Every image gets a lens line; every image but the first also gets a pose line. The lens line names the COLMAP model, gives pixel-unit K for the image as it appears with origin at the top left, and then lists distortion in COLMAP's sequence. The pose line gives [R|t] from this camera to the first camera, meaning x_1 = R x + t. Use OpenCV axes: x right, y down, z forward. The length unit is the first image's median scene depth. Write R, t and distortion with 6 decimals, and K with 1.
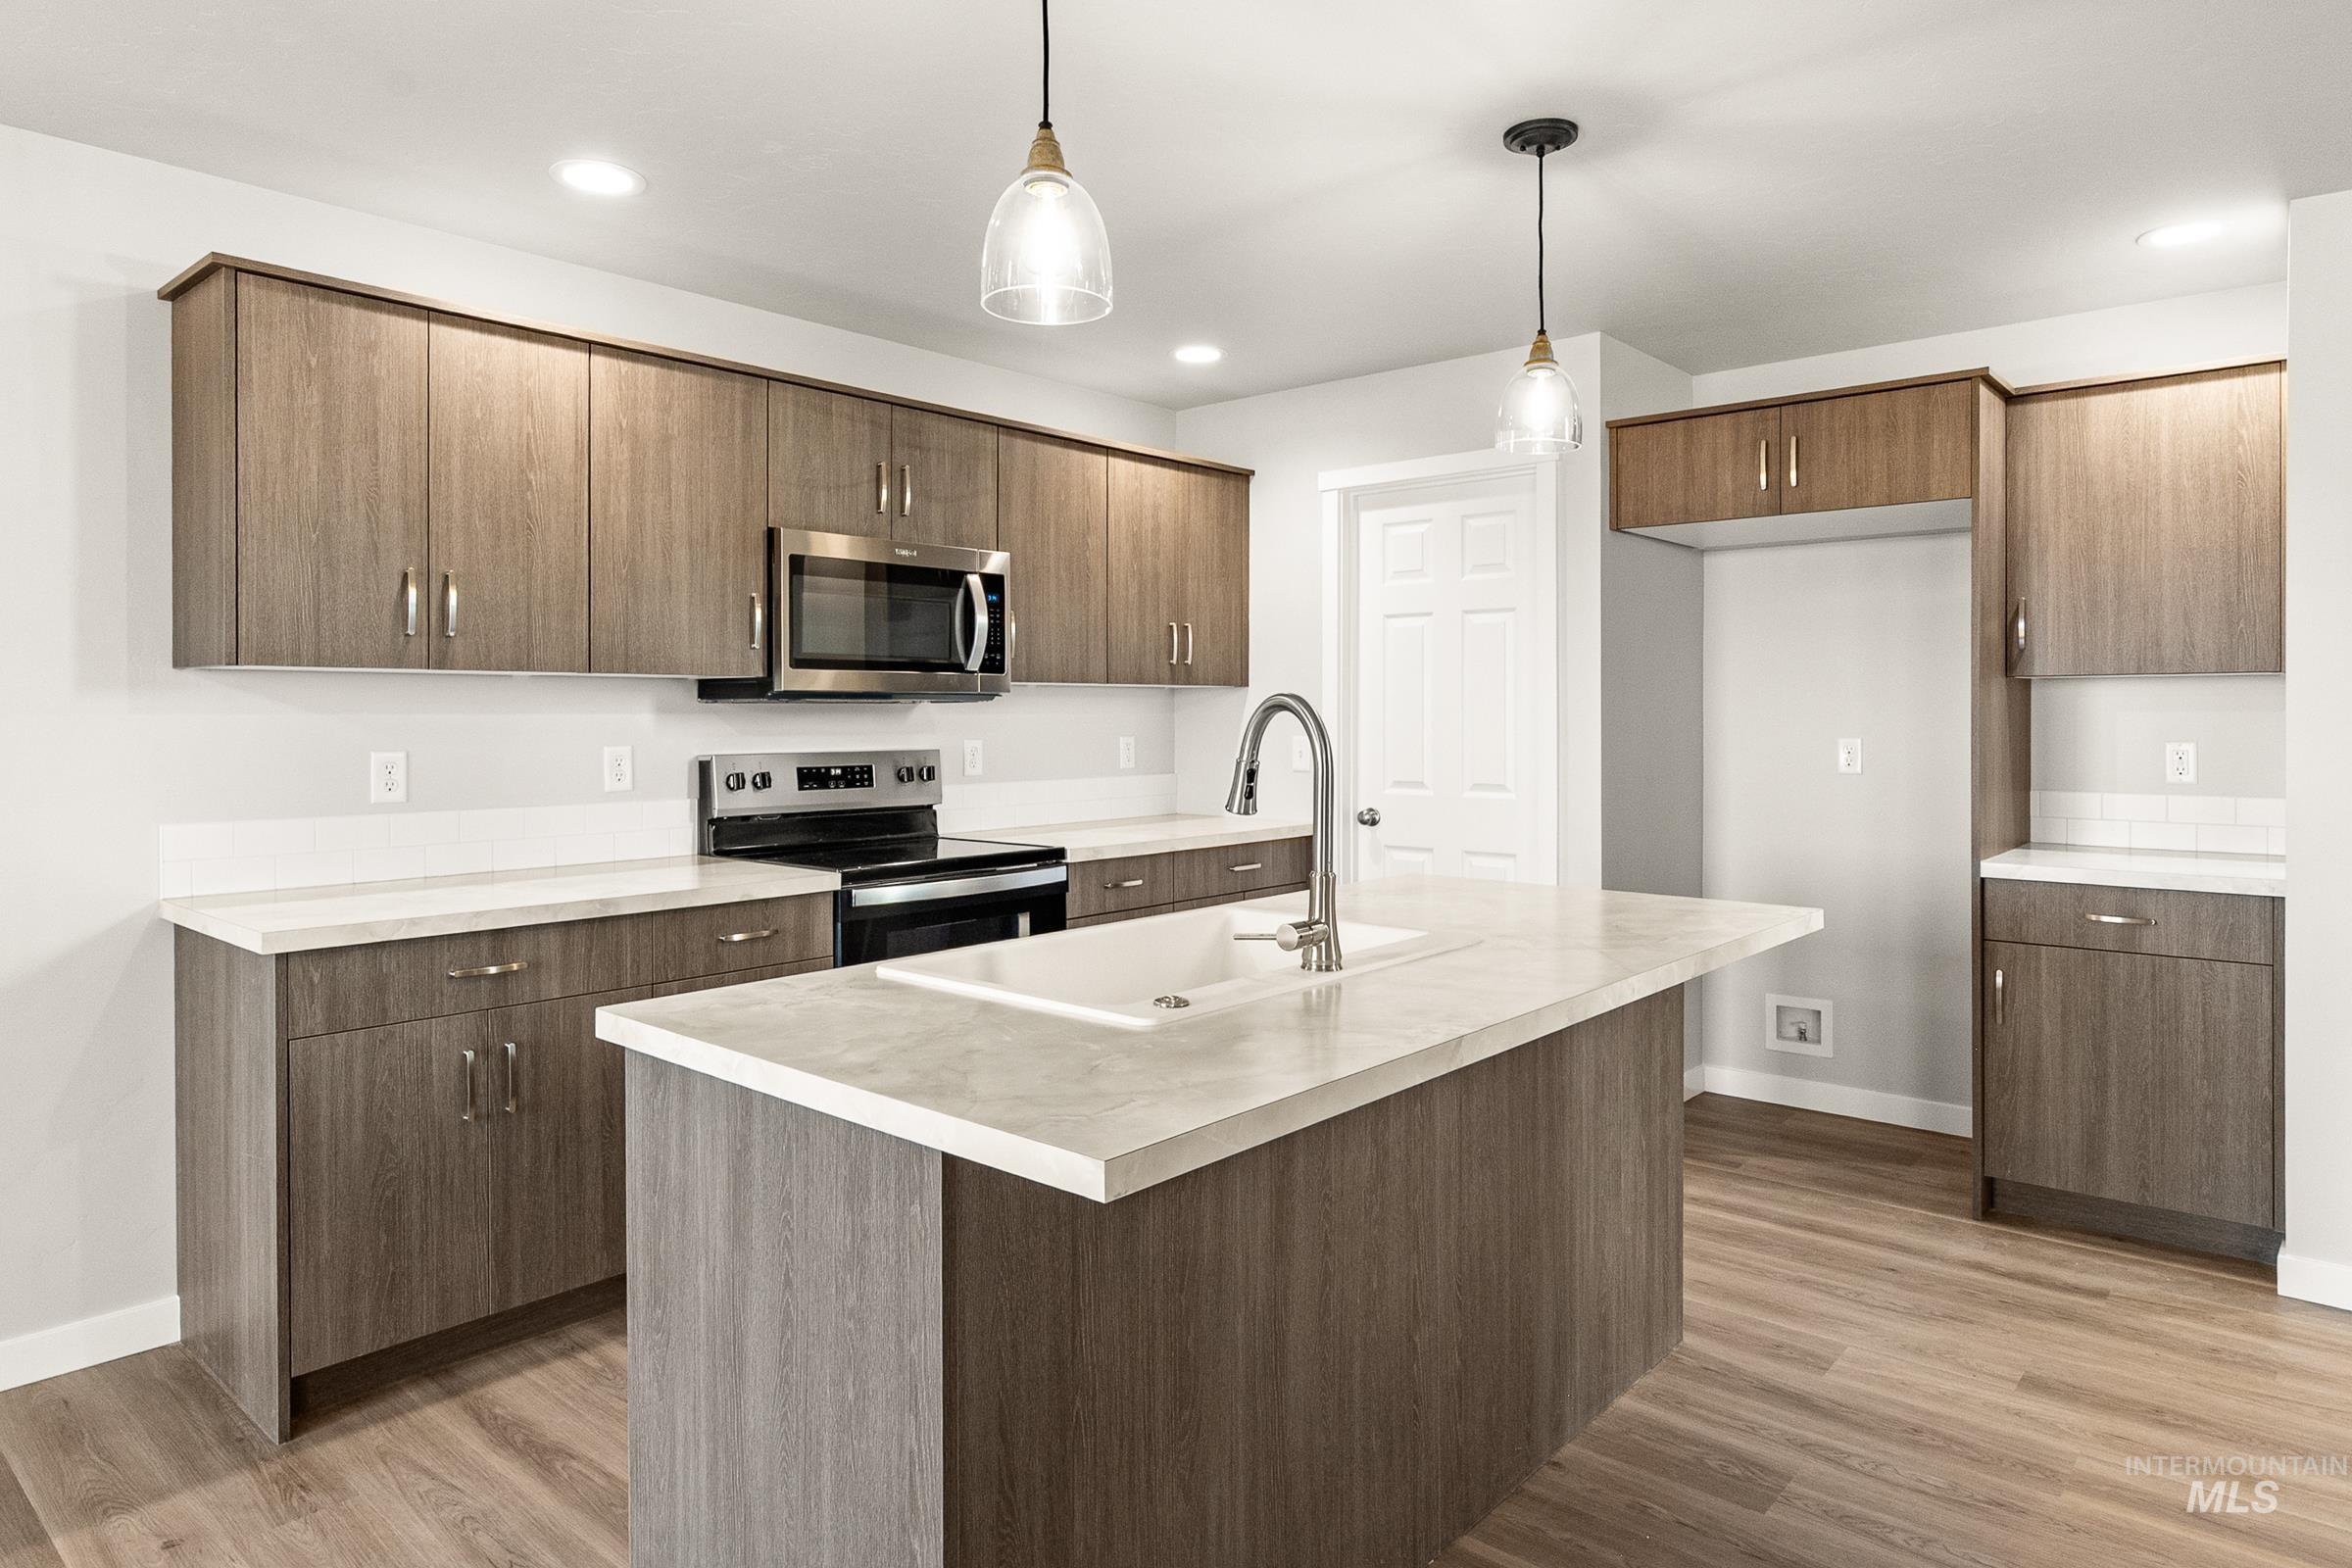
lens RADIAL K [[1355.4, 0, 1182.7], [0, 1355.4, 721.3], [0, 0, 1]] dist [-0.002481, 0.000576]
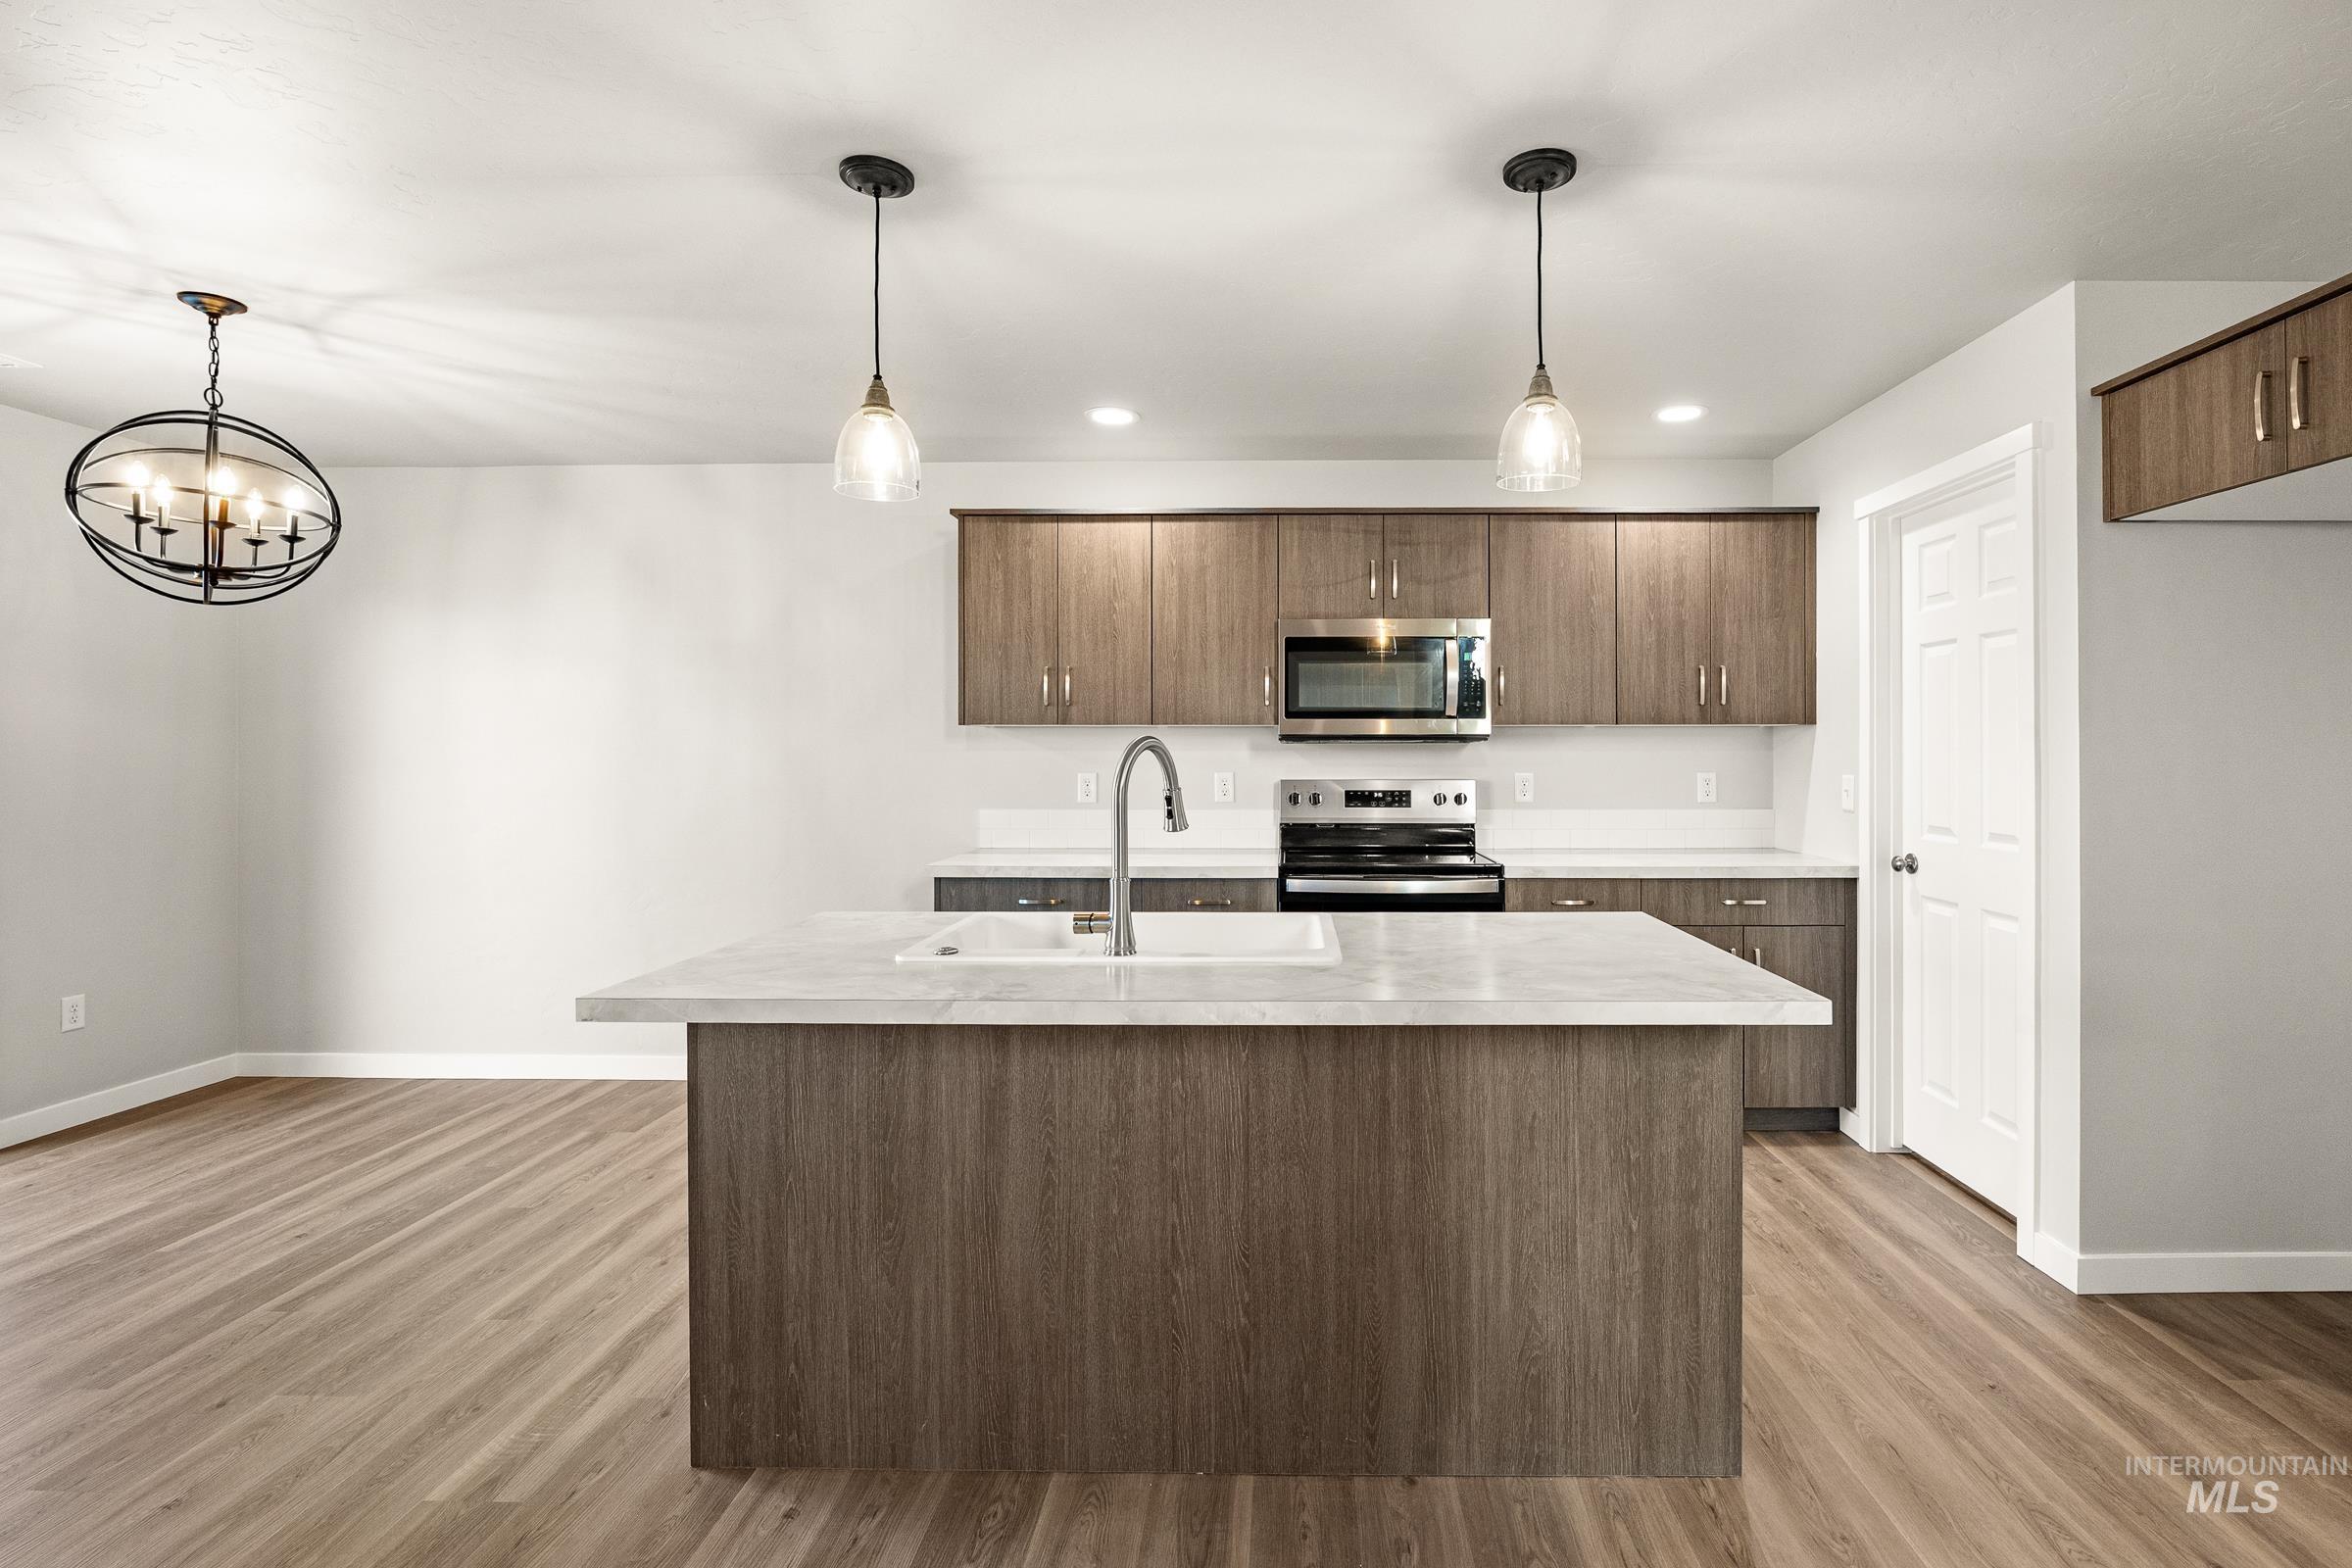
lens RADIAL K [[1089.0, 0, 1270.9], [0, 1089.0, 748.1], [0, 0, 1]] dist [-0.012729, -0.000306]
pose [[0.656269, 0.000193, -0.754527, 0.576015], [-0.005447, 0.999975, -0.004482, -0.003643], [0.754507, 0.007051, 0.656254, 0.261429]]
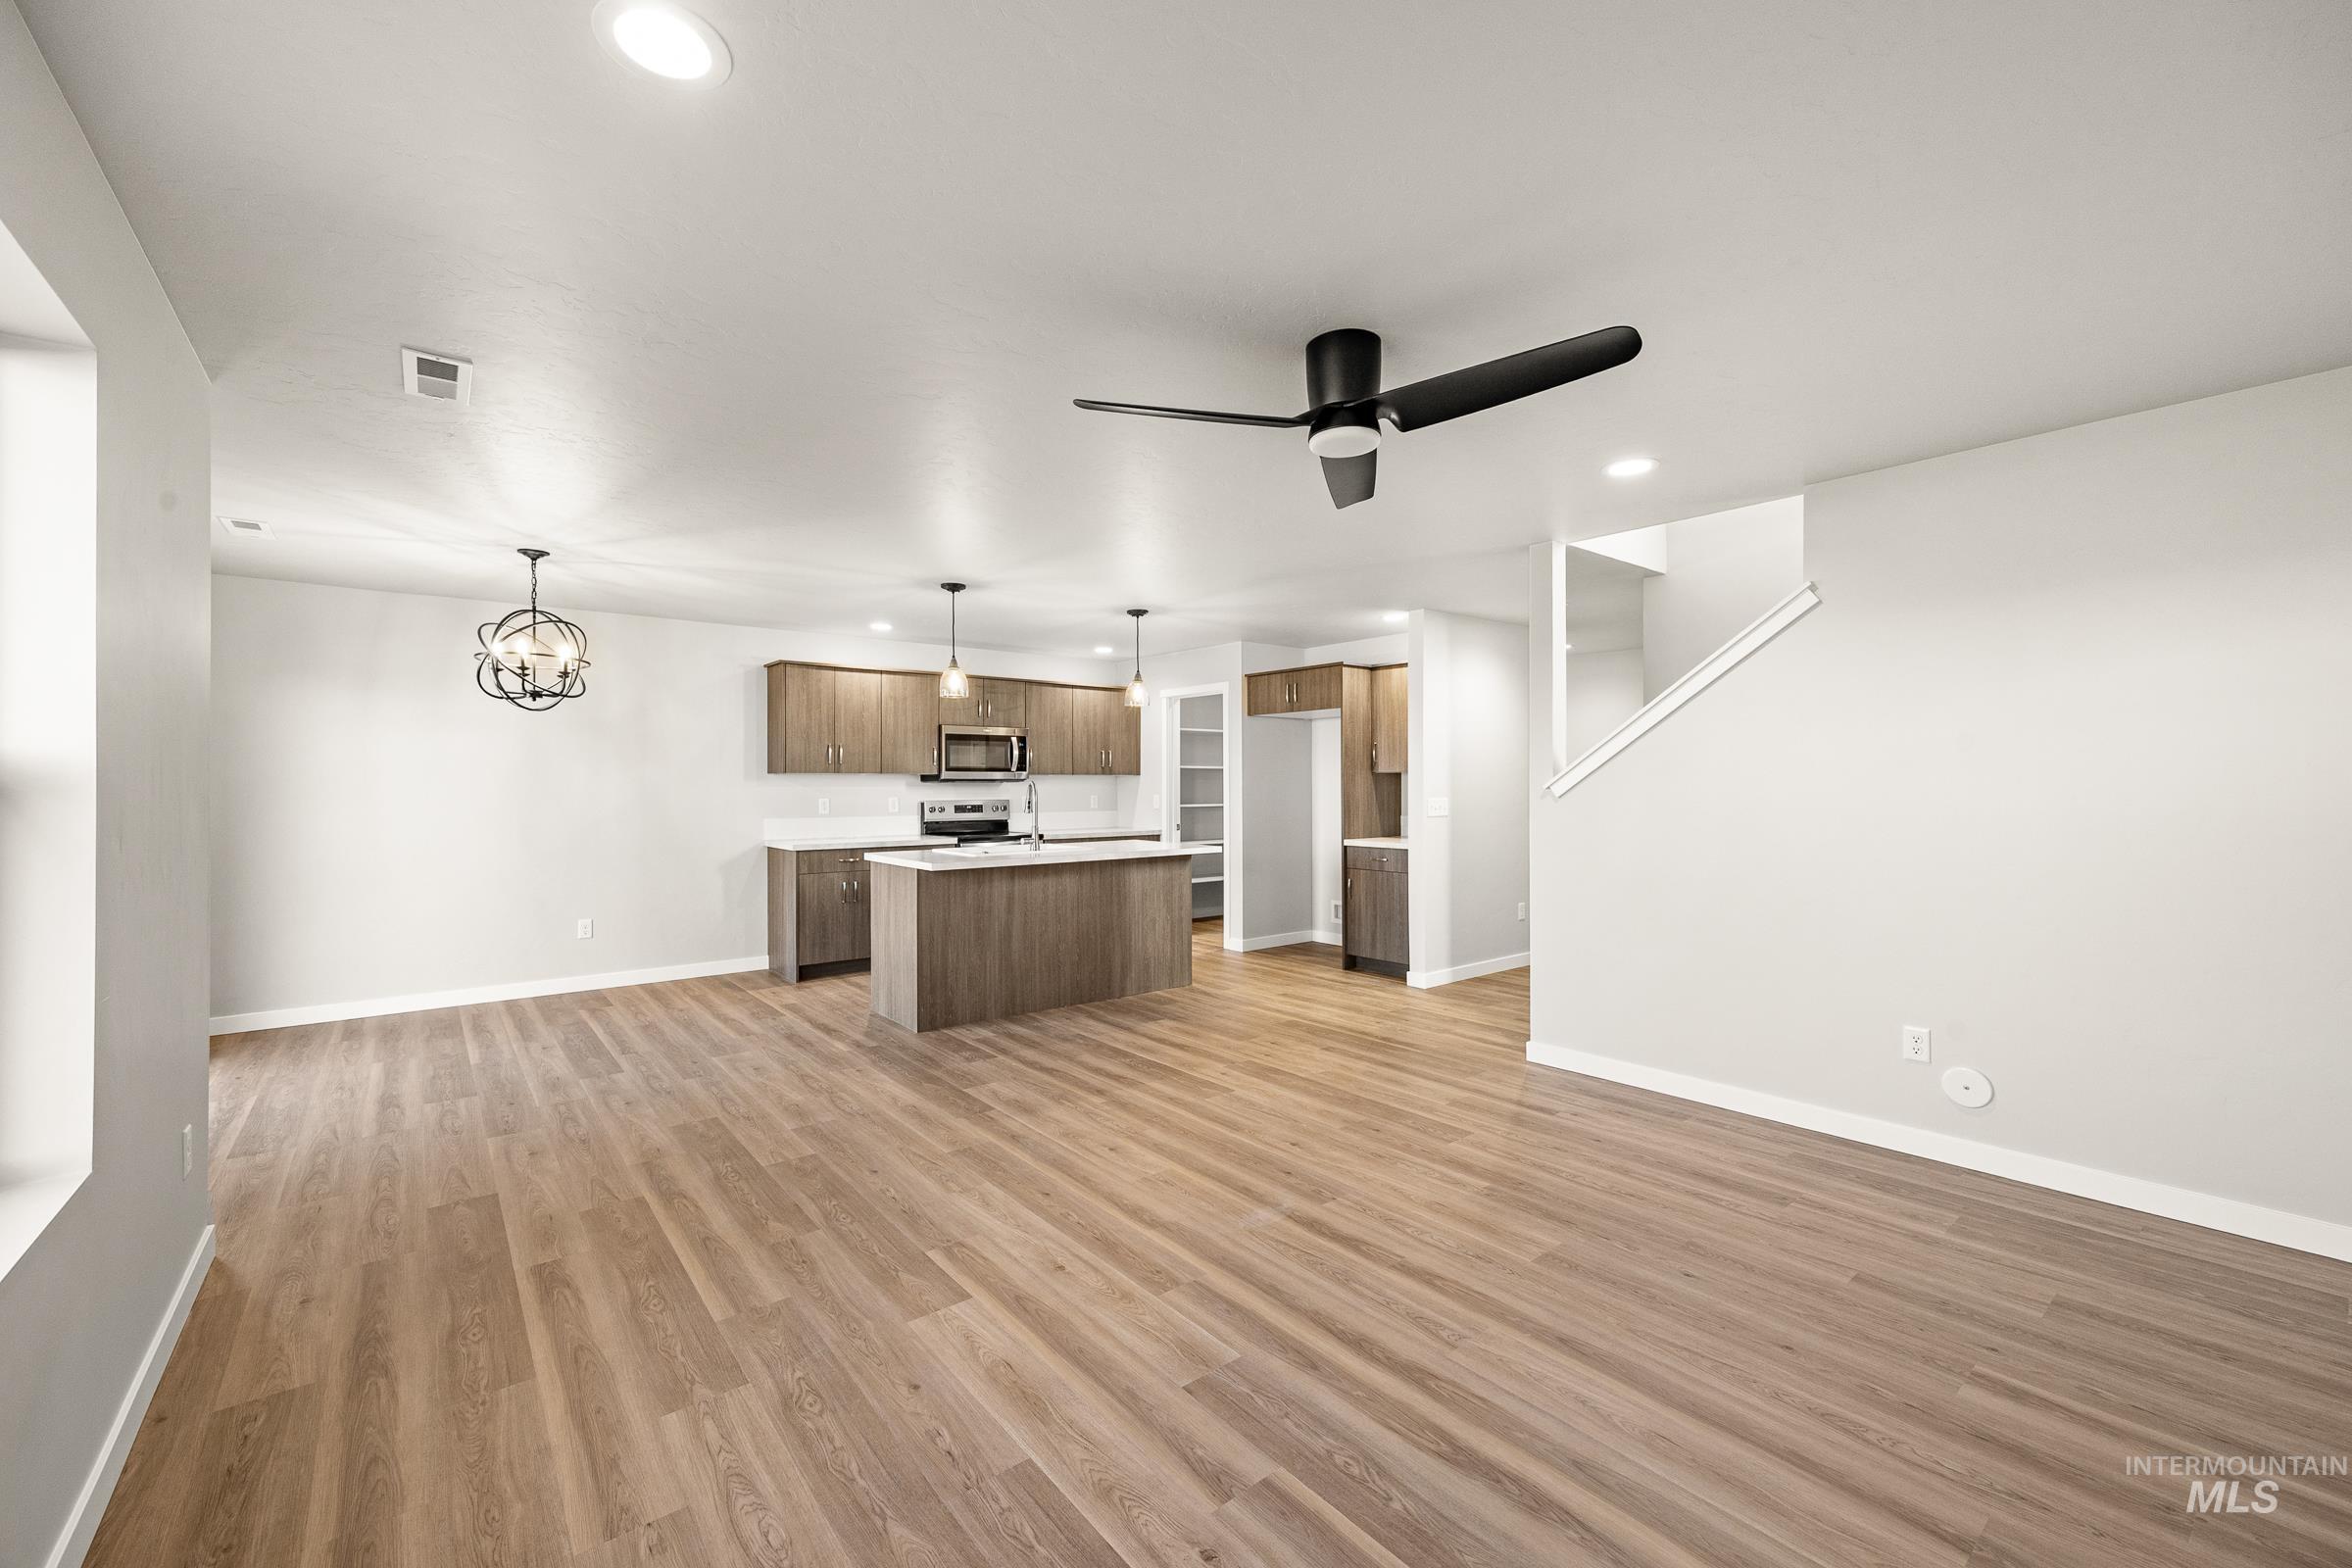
lens RADIAL K [[895.2, 0, 1128.9], [0, 895.2, 781.7], [0, 0, 1]] dist [0.001417, 0.000063]
pose [[0.977867, -0.001922, -0.209219, 0.550871], [0.000025, 0.999959, -0.009067, 0.002234], [0.209228, 0.008861, 0.977827, -0.903182]]
